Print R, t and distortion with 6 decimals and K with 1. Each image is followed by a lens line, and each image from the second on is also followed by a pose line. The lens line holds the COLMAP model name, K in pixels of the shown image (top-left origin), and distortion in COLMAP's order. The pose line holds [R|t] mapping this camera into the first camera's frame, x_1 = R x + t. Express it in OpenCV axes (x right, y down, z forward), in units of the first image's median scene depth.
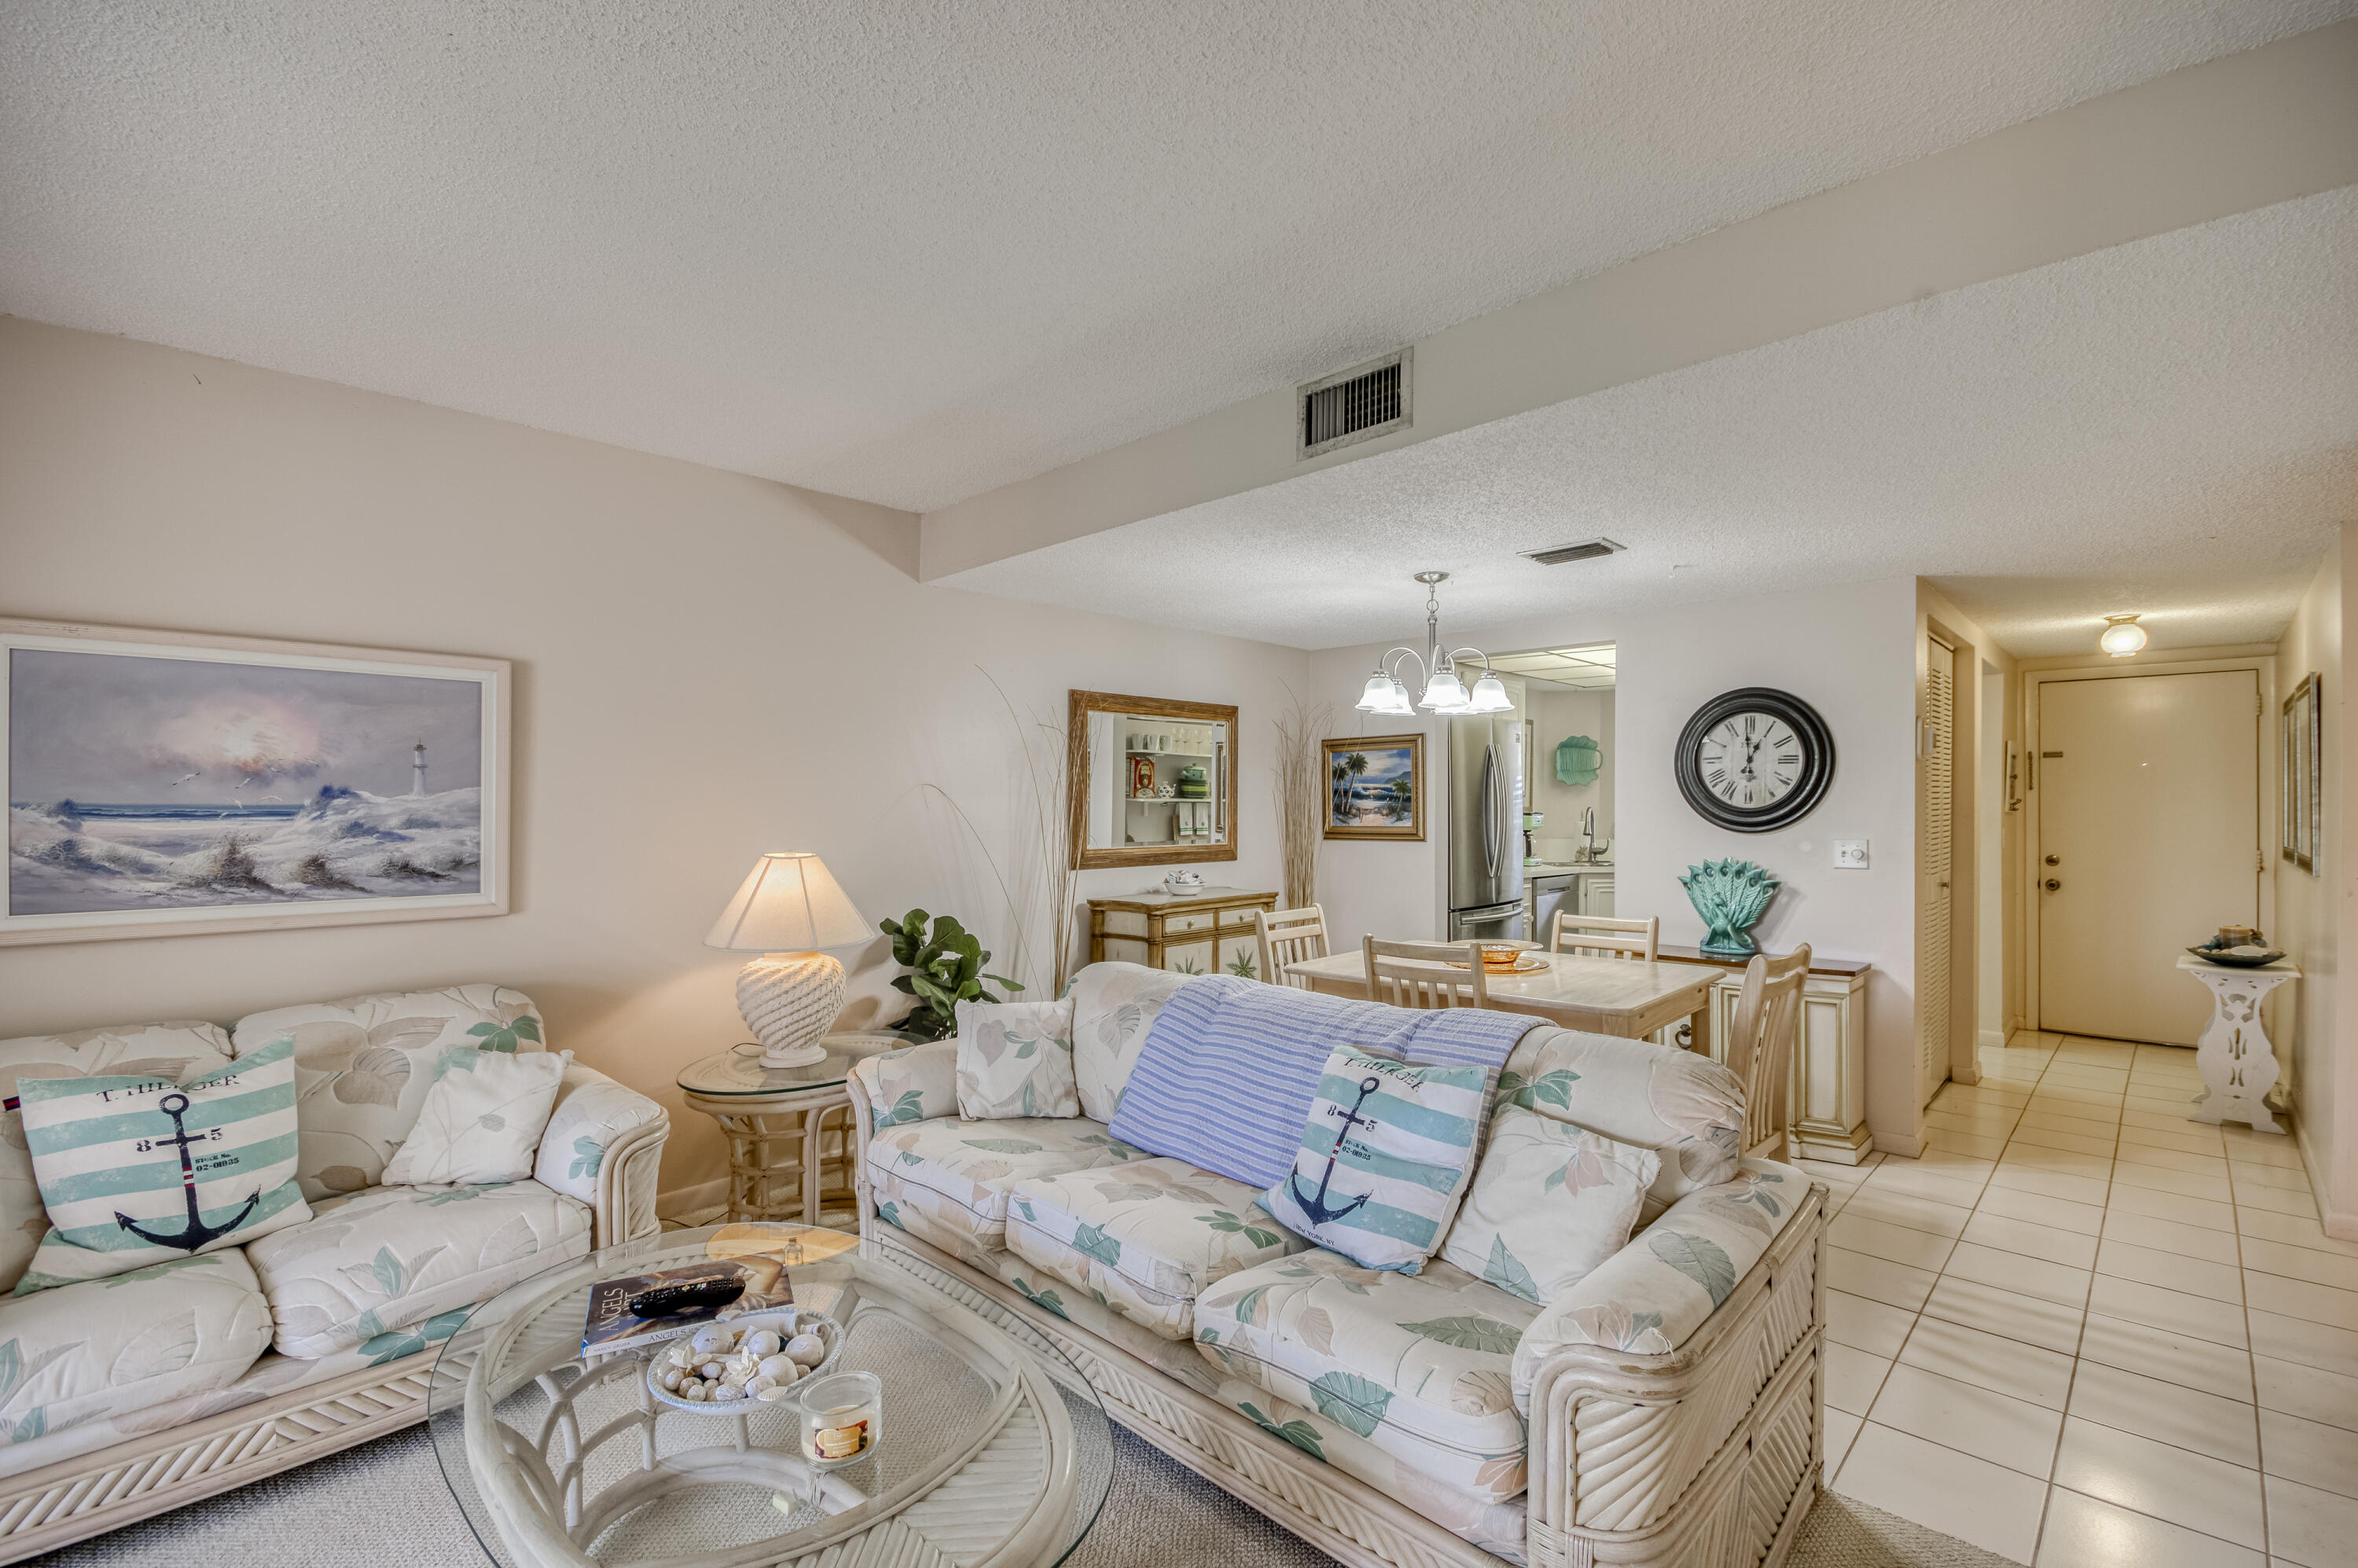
lens RADIAL K [[1063.2, 0, 1205.9], [0, 1063.2, 785.8], [0, 0, 1]] dist [-0.000450, -0.000504]
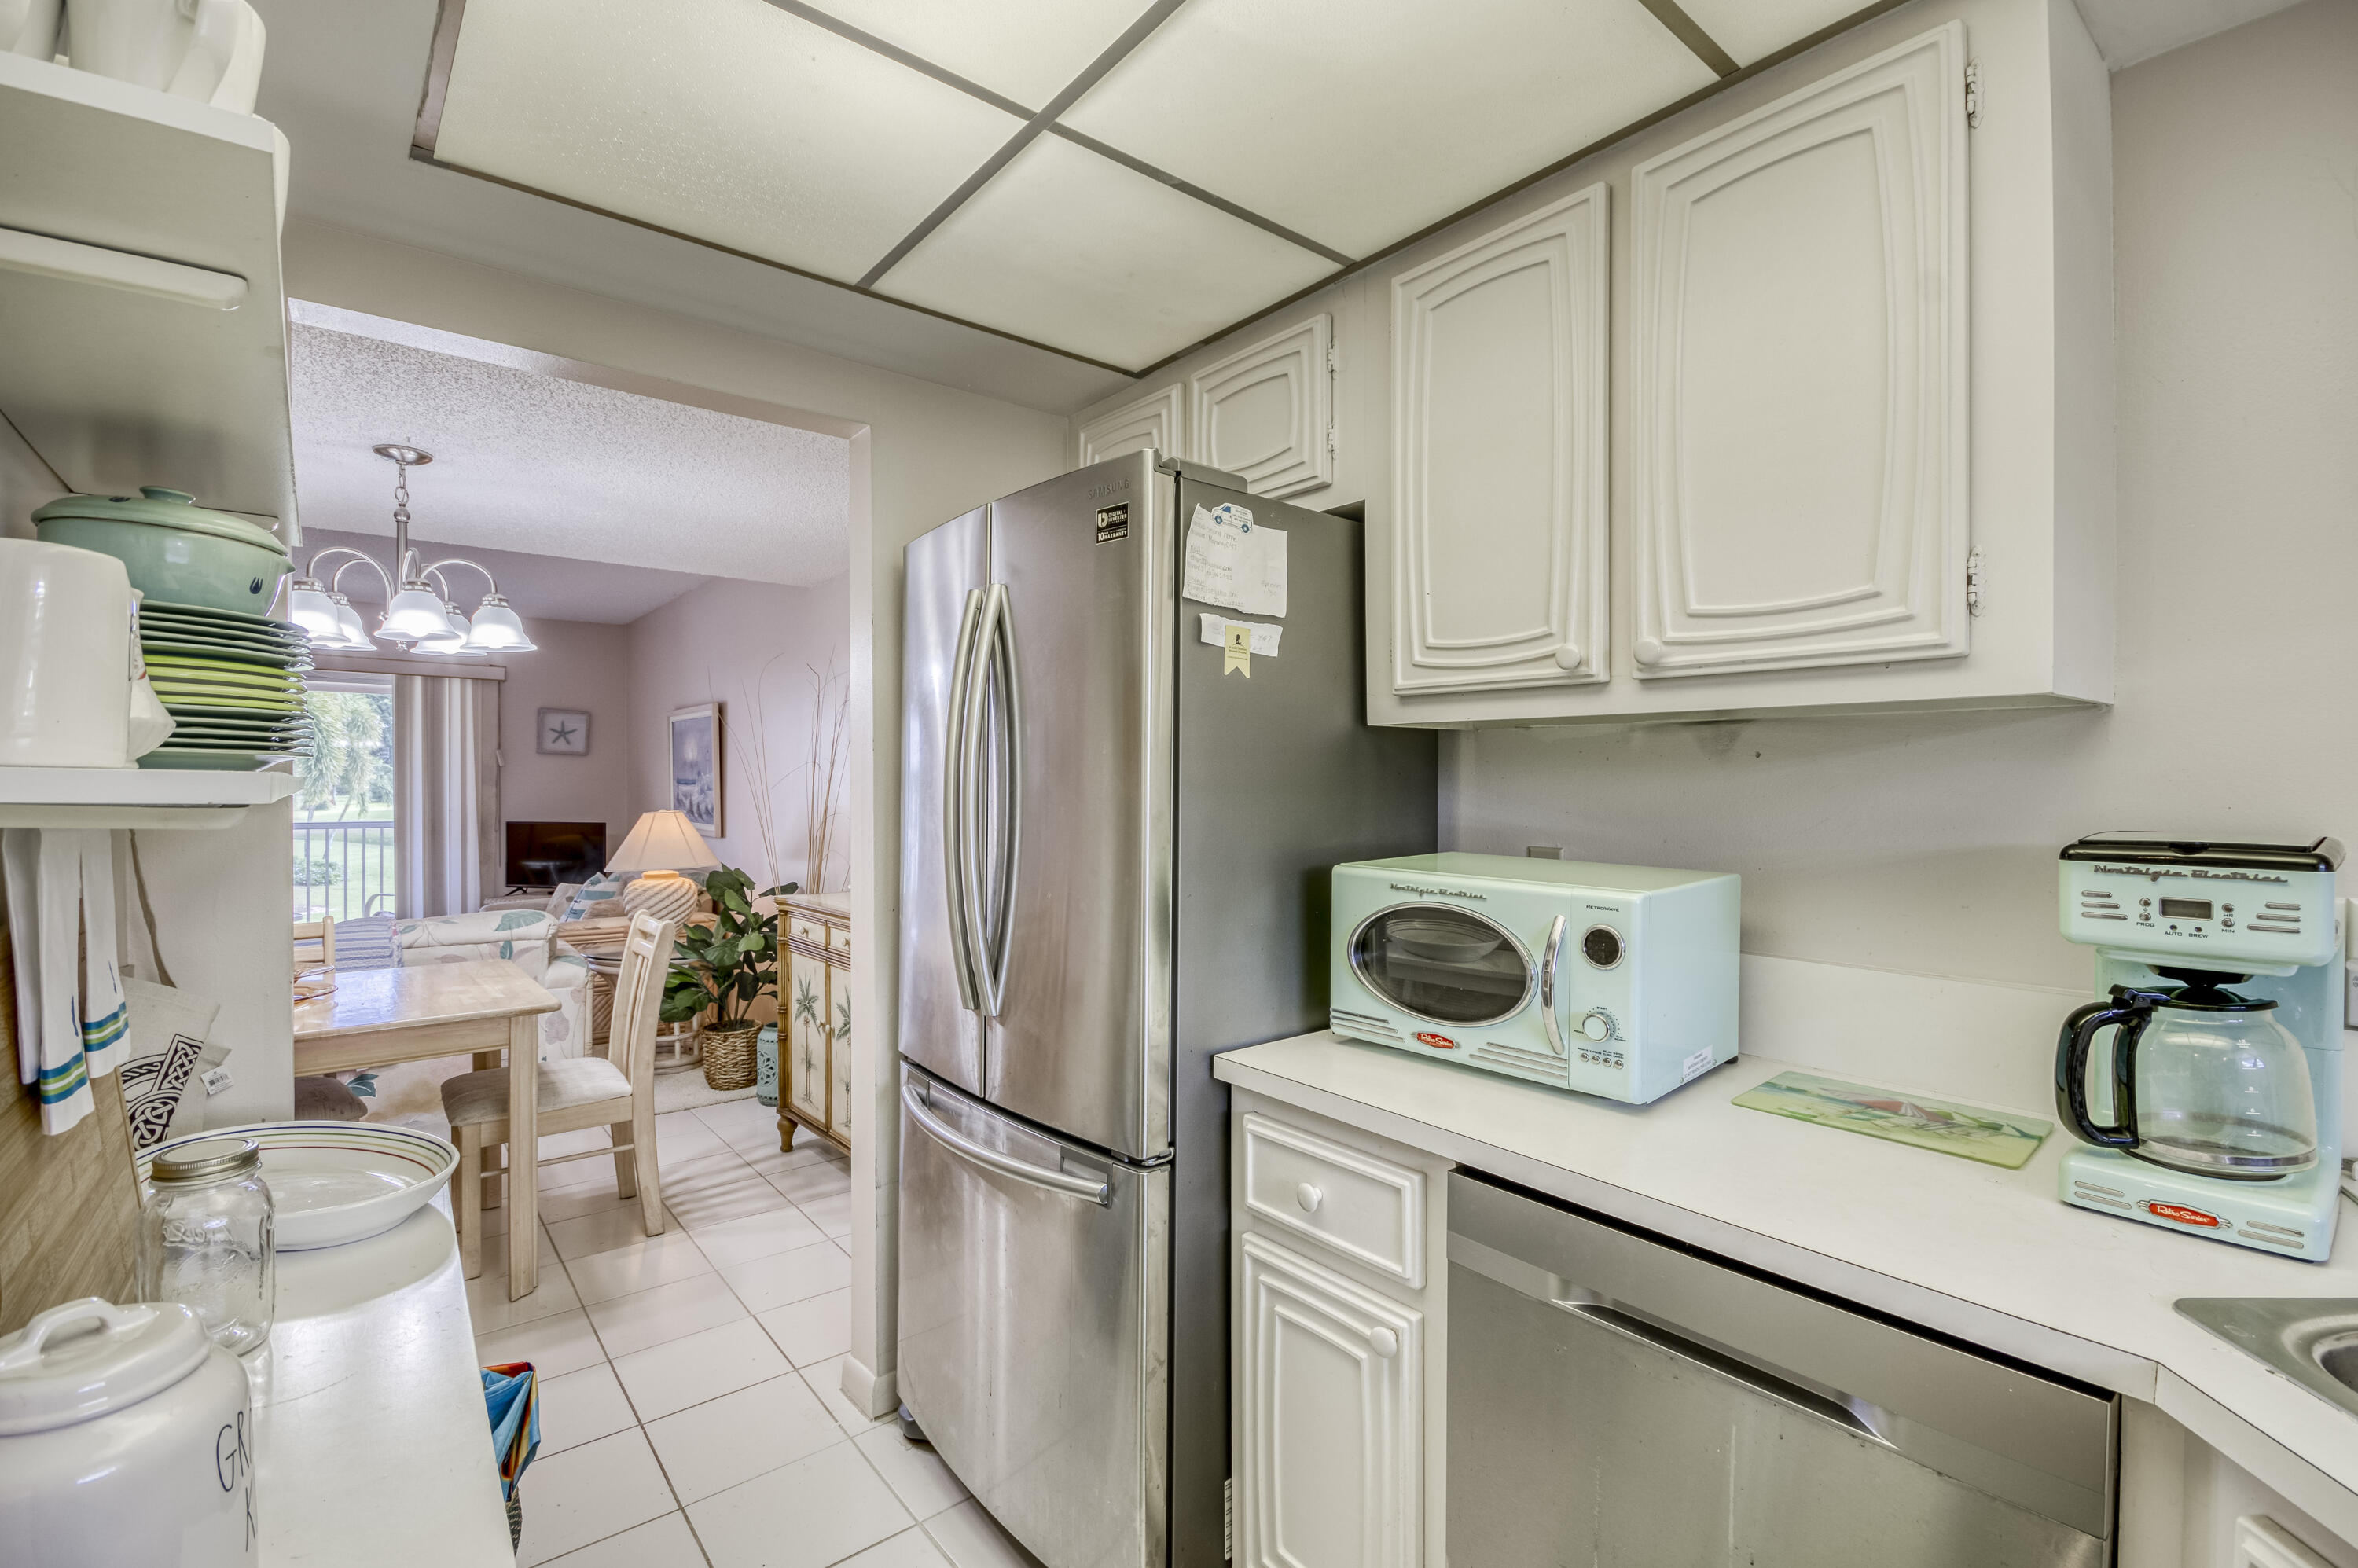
lens RADIAL K [[1063.2, 0, 1205.9], [0, 1063.2, 785.8], [0, 0, 1]] dist [-0.000450, -0.000504]
pose [[-0.129306, 0.005784, -0.991588, 1.204511], [0.016997, 0.999849, 0.003615, 0.040799], [0.991459, -0.016387, -0.129384, 2.295012]]
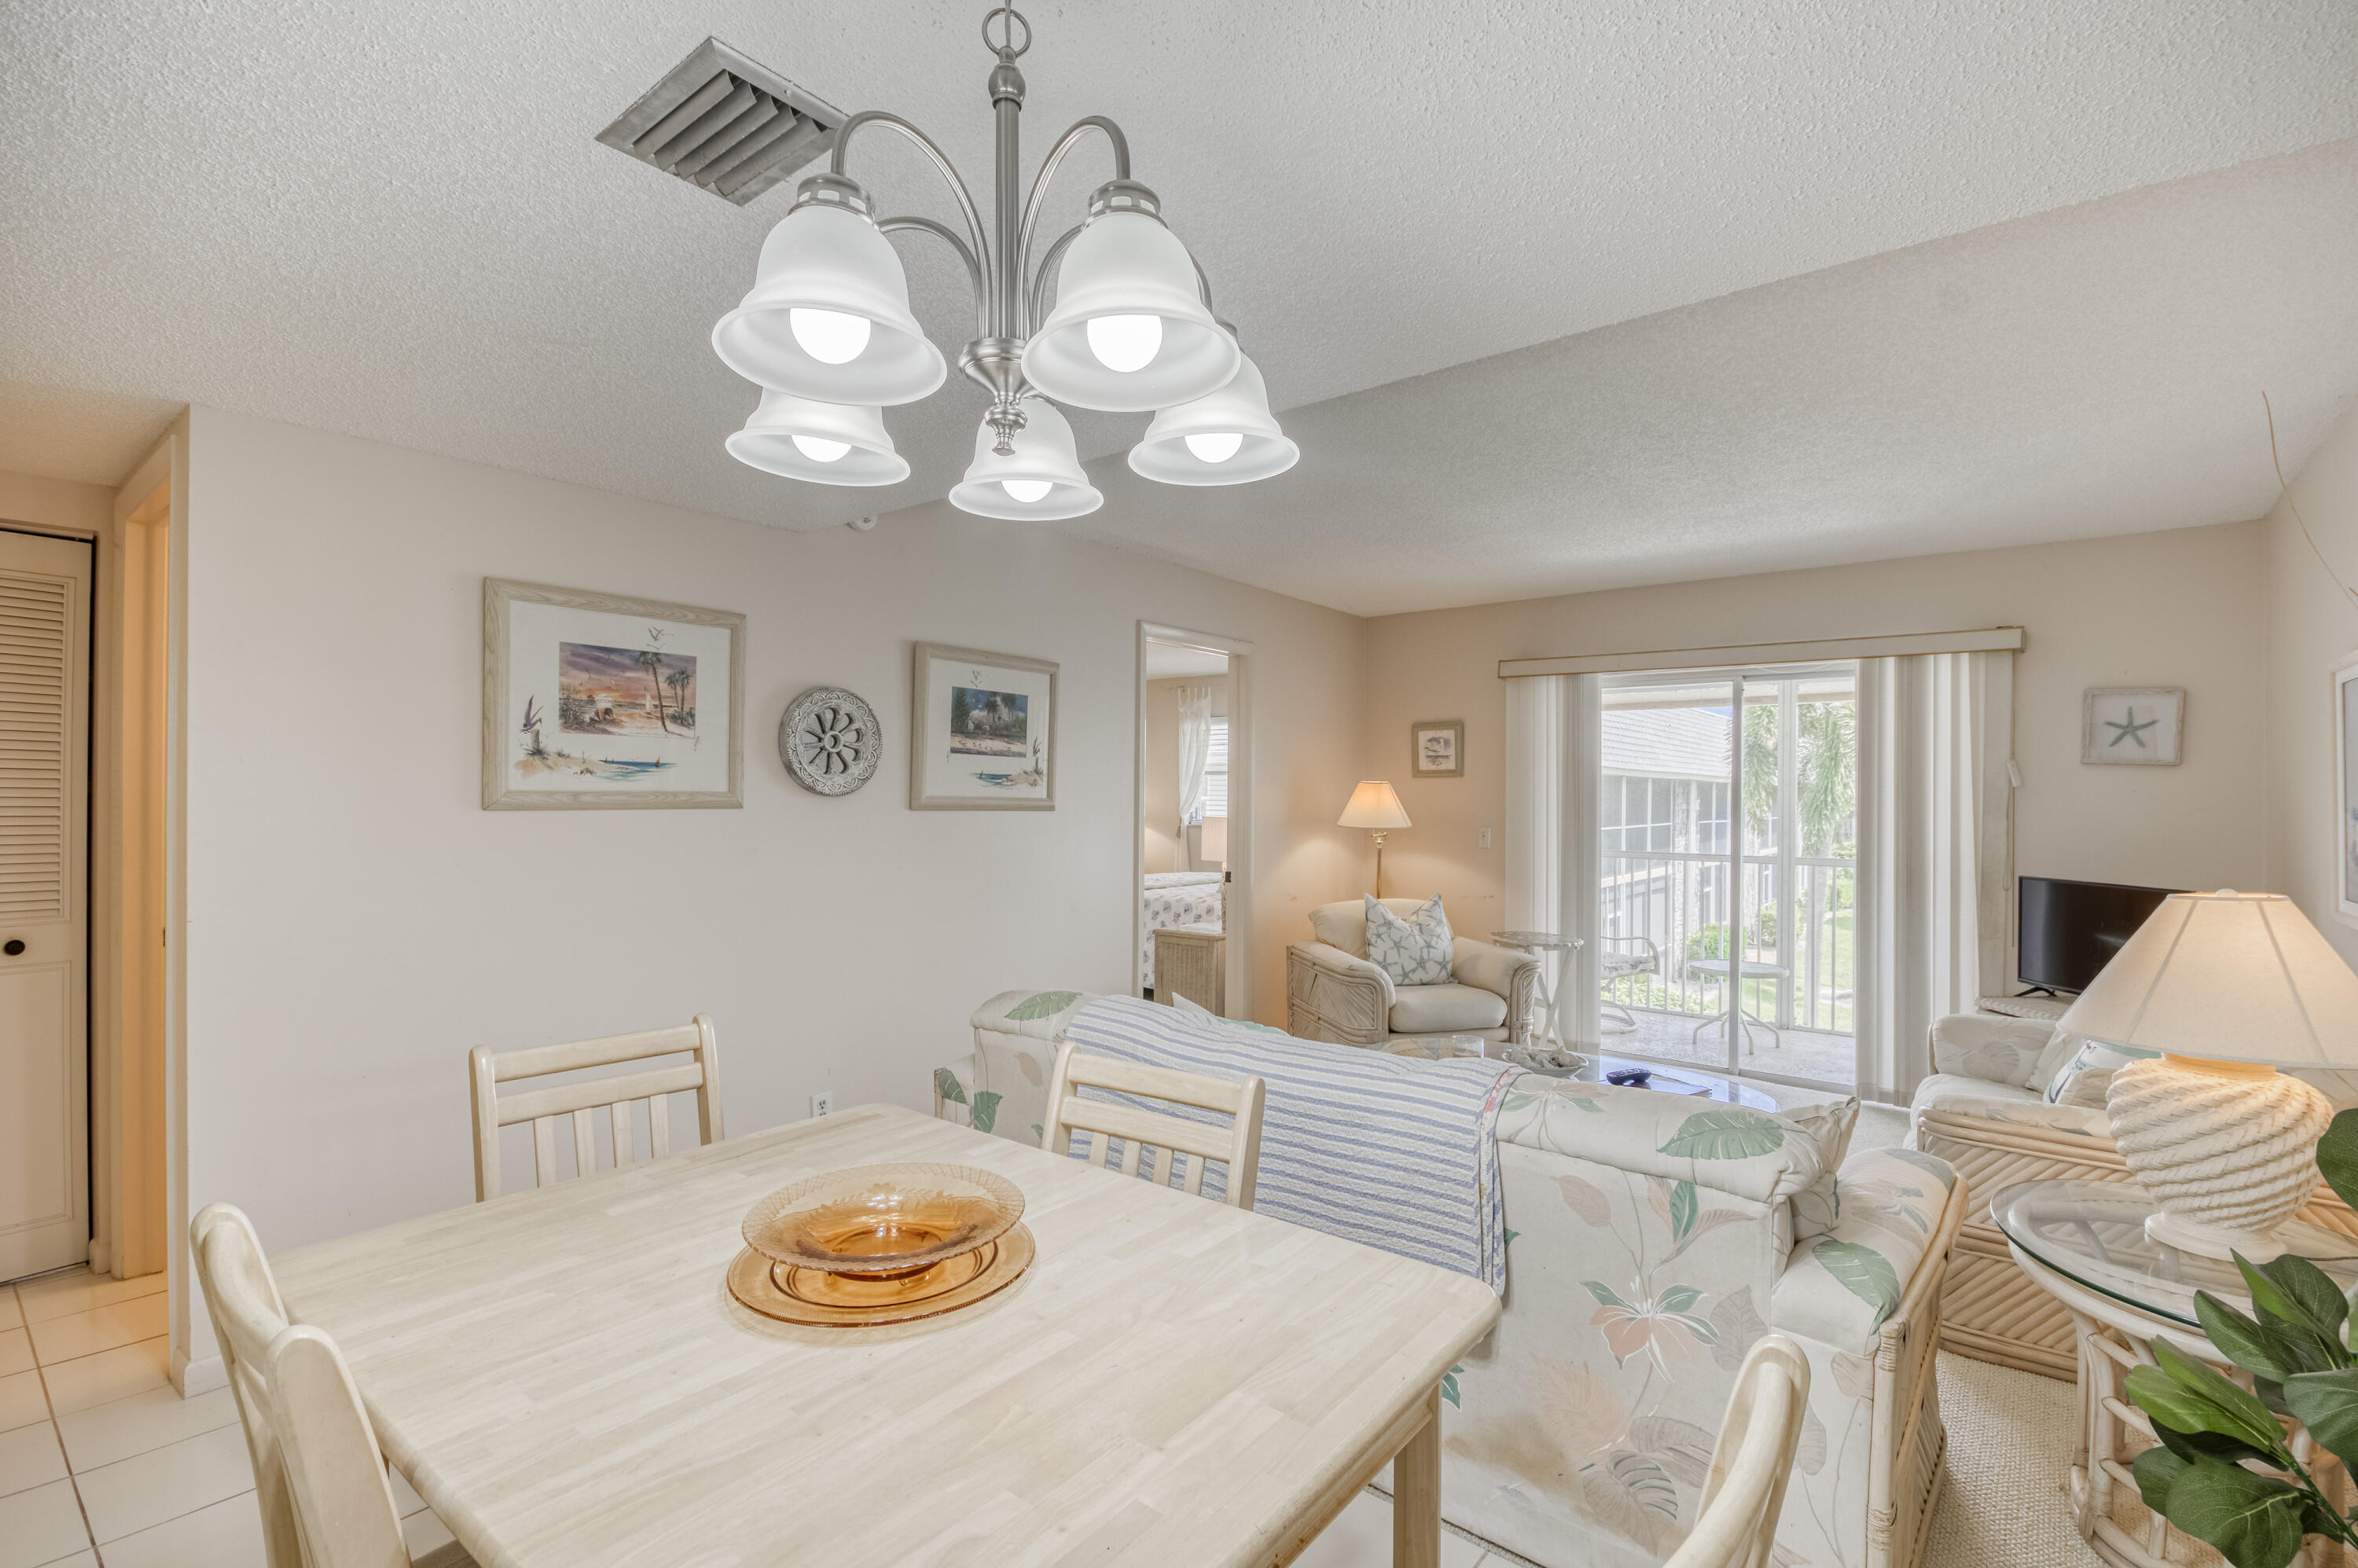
lens RADIAL K [[1063.2, 0, 1205.9], [0, 1063.2, 785.8], [0, 0, 1]] dist [-0.000450, -0.000504]
pose [[-0.996535, -0.009478, -0.082629, 0.250946], [-0.007259, 0.999606, -0.027114, 0.025562], [0.082854, -0.026420, -0.996211, 1.782846]]
